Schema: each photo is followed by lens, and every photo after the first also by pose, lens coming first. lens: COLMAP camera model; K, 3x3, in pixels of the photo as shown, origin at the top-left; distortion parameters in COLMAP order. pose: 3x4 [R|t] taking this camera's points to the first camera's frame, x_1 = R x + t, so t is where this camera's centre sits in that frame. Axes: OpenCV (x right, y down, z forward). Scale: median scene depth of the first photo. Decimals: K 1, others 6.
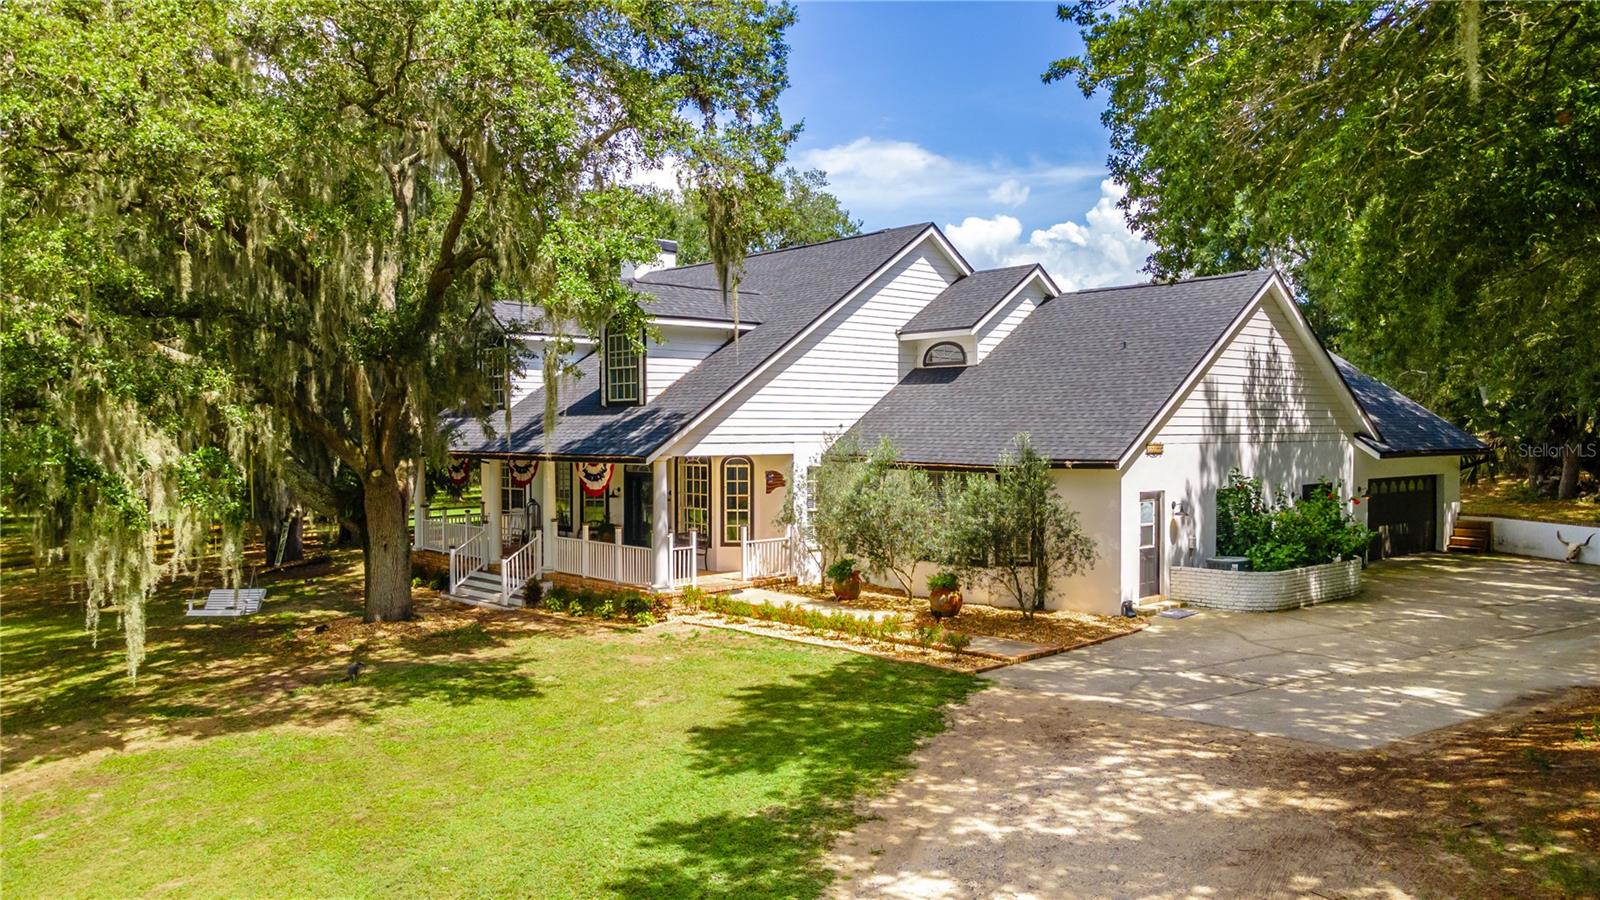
lens RADIAL K [[1178.4, 0, 803.9], [0, 1178.4, 439.4], [0, 0, 1]] dist [0.055470, -0.004121]
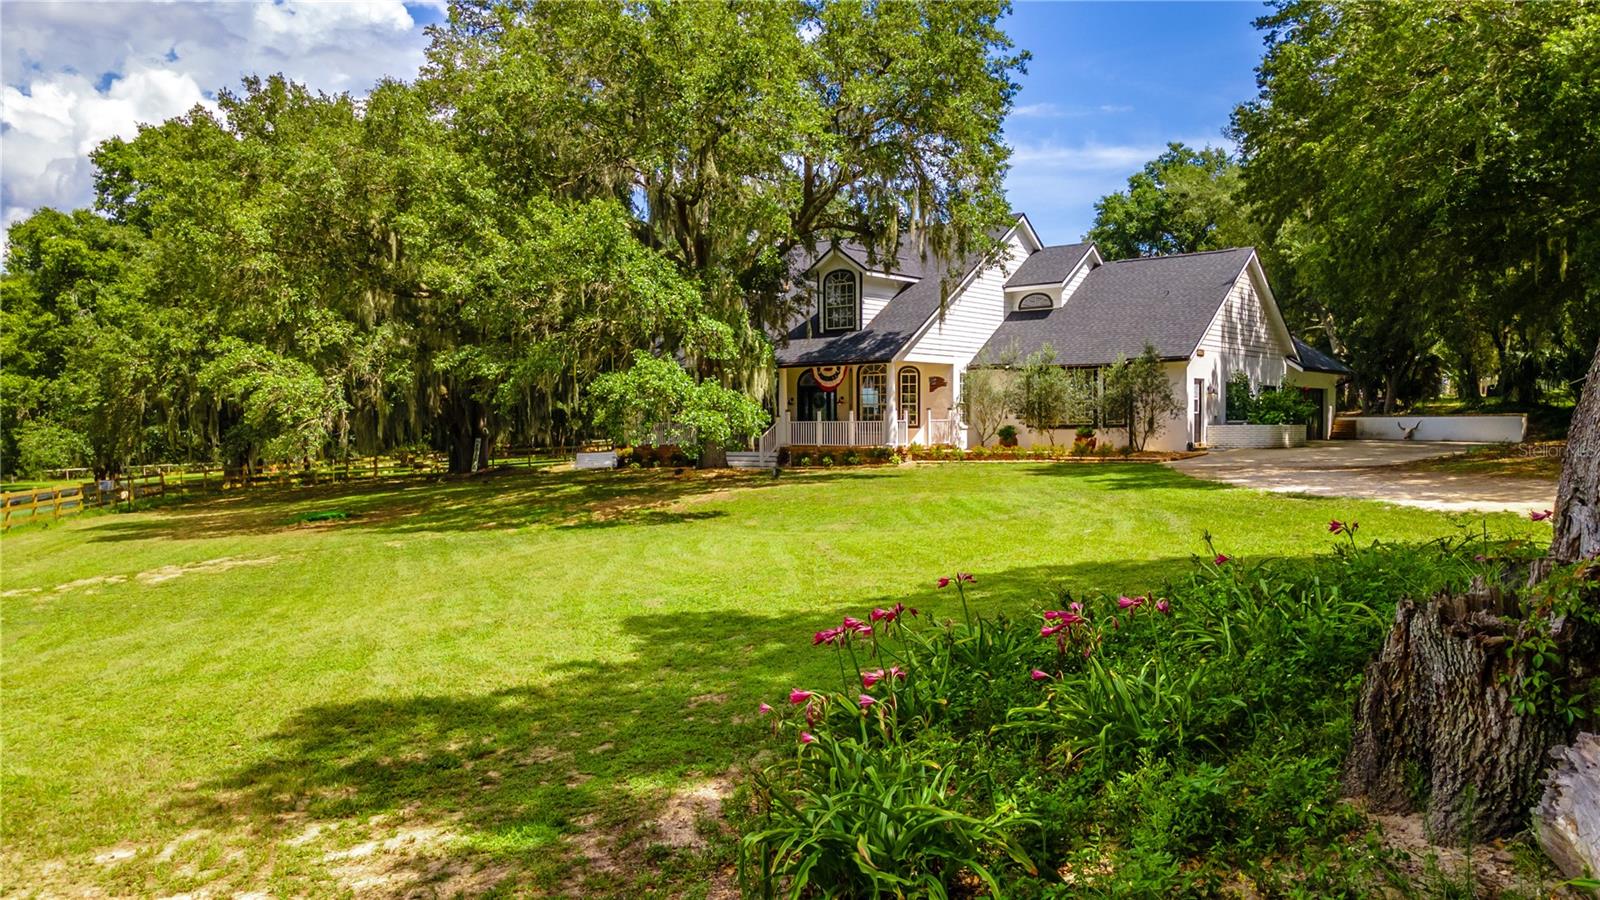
lens RADIAL K [[1178.4, 0, 801.2], [0, 1178.4, 456.1], [0, 0, 1]] dist [0.055470, -0.004121]
pose [[0.986960, -0.008503, 0.160739, -0.451781], [0.005535, 0.999806, 0.018900, 0.102079], [-0.160869, -0.017763, 0.986816, -0.473125]]
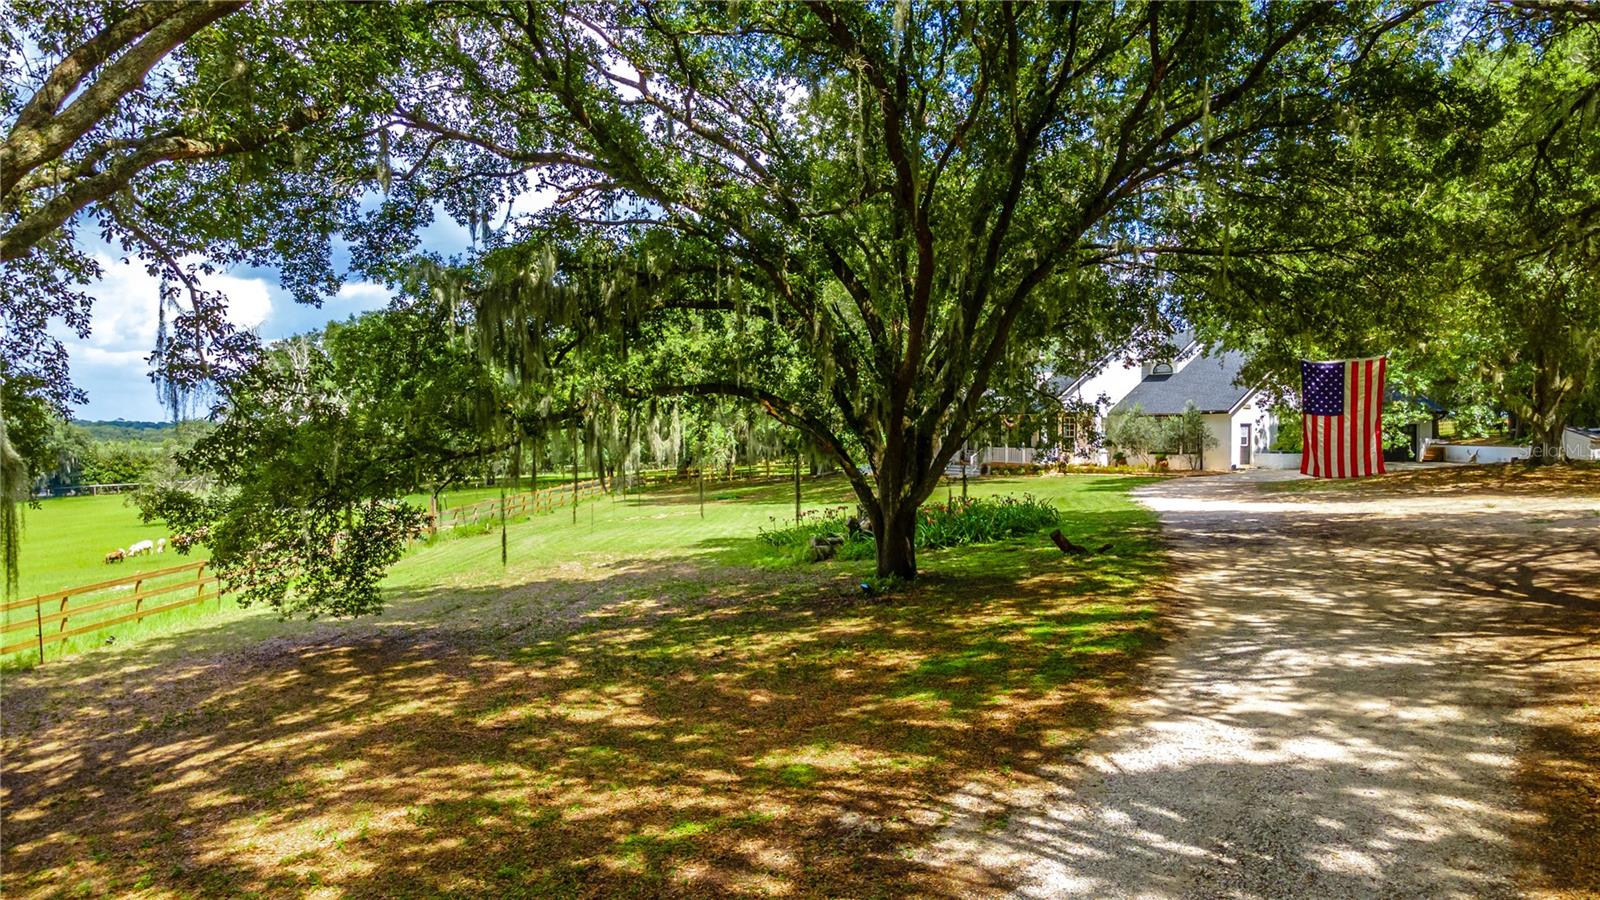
lens RADIAL K [[1178.4, 0, 805.6], [0, 1178.4, 446.2], [0, 0, 1]] dist [0.055470, -0.004121]
pose [[0.983419, 0.002128, -0.181334, -0.154824], [-0.000074, 0.999936, 0.011331, 0.055488], [0.181346, -0.011130, 0.983356, -1.481389]]
